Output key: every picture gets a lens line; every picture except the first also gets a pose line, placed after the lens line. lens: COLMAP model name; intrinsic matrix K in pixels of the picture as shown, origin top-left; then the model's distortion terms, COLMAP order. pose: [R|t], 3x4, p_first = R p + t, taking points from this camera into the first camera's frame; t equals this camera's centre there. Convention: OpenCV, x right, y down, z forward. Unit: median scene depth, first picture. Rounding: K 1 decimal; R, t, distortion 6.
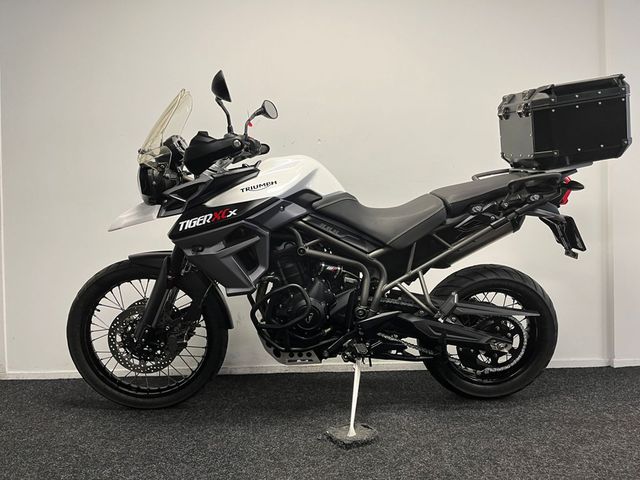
lens RADIAL K [[481.9, 0, 320.0], [0, 481.9, 240.0], [0, 0, 1]] dist [0.076602, -0.112461]
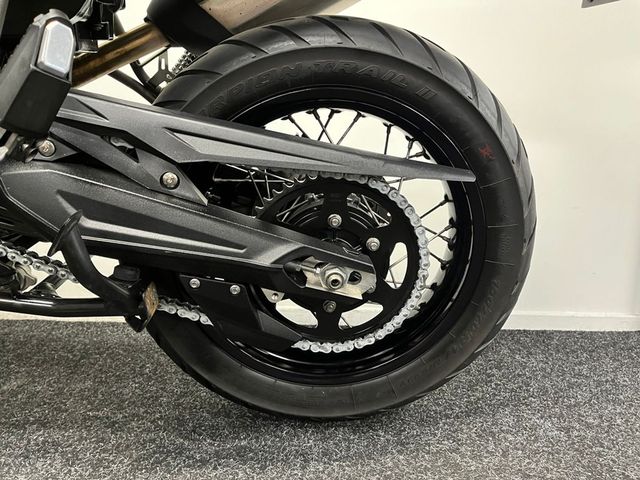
lens RADIAL K [[481.9, 0, 320.0], [0, 481.9, 240.0], [0, 0, 1]] dist [0.076602, -0.112461]
pose [[0.999118, 0.041993, -0.000867, 0.372800], [-0.041456, 0.989251, 0.140228, 0.158854], [0.006746, -0.140068, 0.990119, 0.732214]]
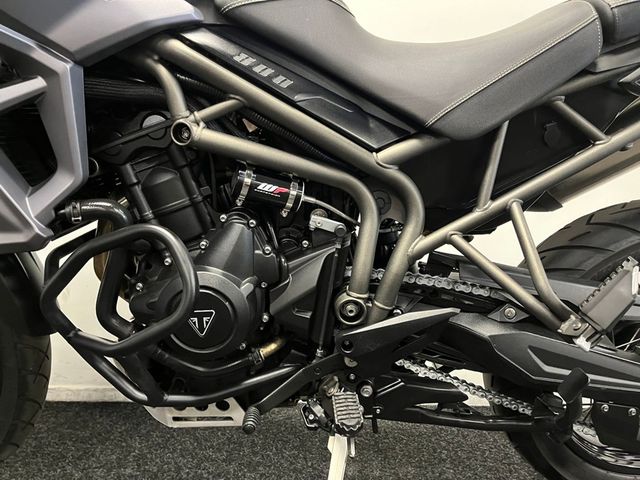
lens RADIAL K [[481.9, 0, 320.0], [0, 481.9, 240.0], [0, 0, 1]] dist [0.076602, -0.112461]
pose [[0.998891, 0.025678, -0.039457, 0.073396], [-0.023272, 0.997911, 0.060274, 0.073310], [0.040922, -0.059289, 0.997402, 0.620716]]
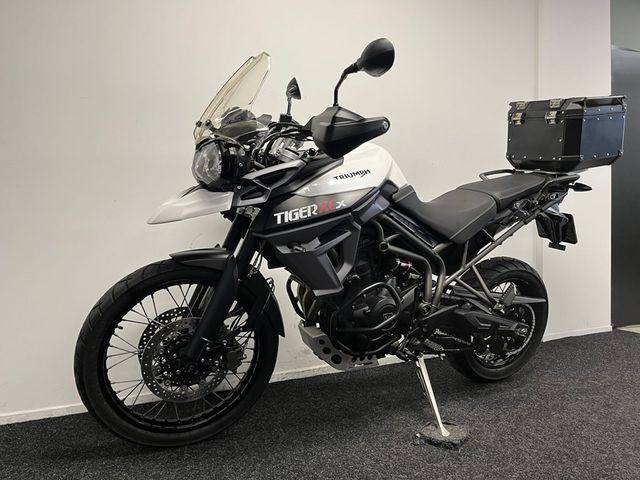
lens RADIAL K [[481.9, 0, 320.0], [0, 481.9, 240.0], [0, 0, 1]] dist [0.076602, -0.112461]
pose [[0.913371, -0.006143, 0.407083, -0.504504], [0.000413, 0.999900, 0.014162, -0.002978], [-0.407129, -0.012767, 0.913281, 0.192528]]
